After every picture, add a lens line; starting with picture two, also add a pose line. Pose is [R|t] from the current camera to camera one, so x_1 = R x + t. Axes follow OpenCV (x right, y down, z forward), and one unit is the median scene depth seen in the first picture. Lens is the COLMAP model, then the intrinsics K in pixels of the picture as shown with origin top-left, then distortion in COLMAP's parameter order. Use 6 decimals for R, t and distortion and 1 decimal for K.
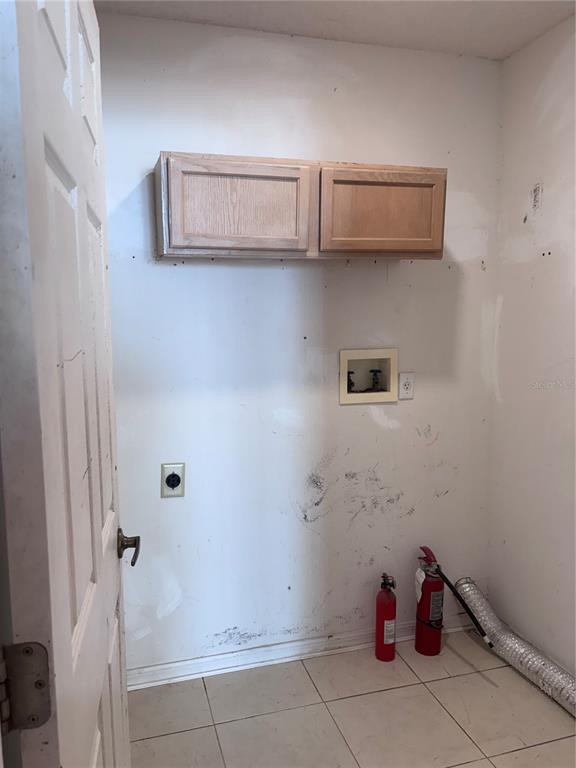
lens RADIAL K [[575.5, 0, 288.0], [0, 575.5, 384.0], [0, 0, 1]] dist [0.028907, -0.003940]
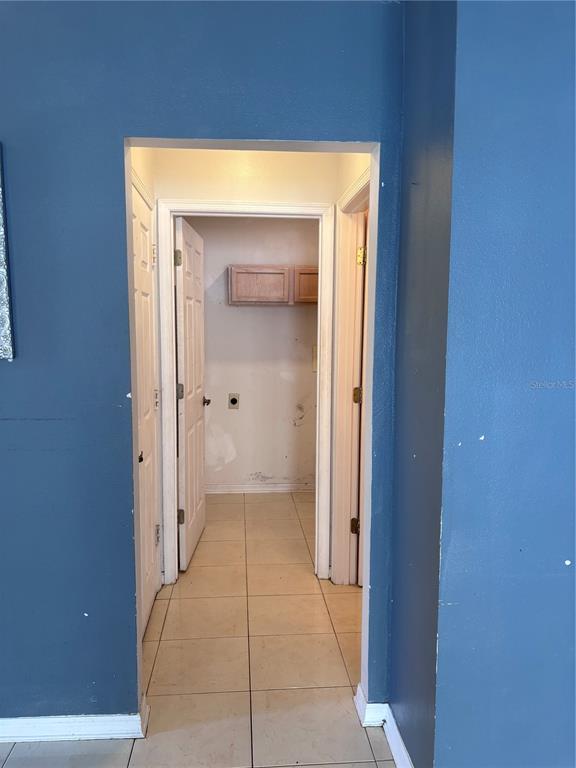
lens RADIAL K [[575.5, 0, 288.0], [0, 575.5, 384.0], [0, 0, 1]] dist [0.028907, -0.003940]
pose [[0.978561, 0.038295, -0.202367, 0.519305], [-0.040661, 0.999145, -0.007546, 0.122938], [0.201904, 0.015612, 0.979281, -1.306255]]
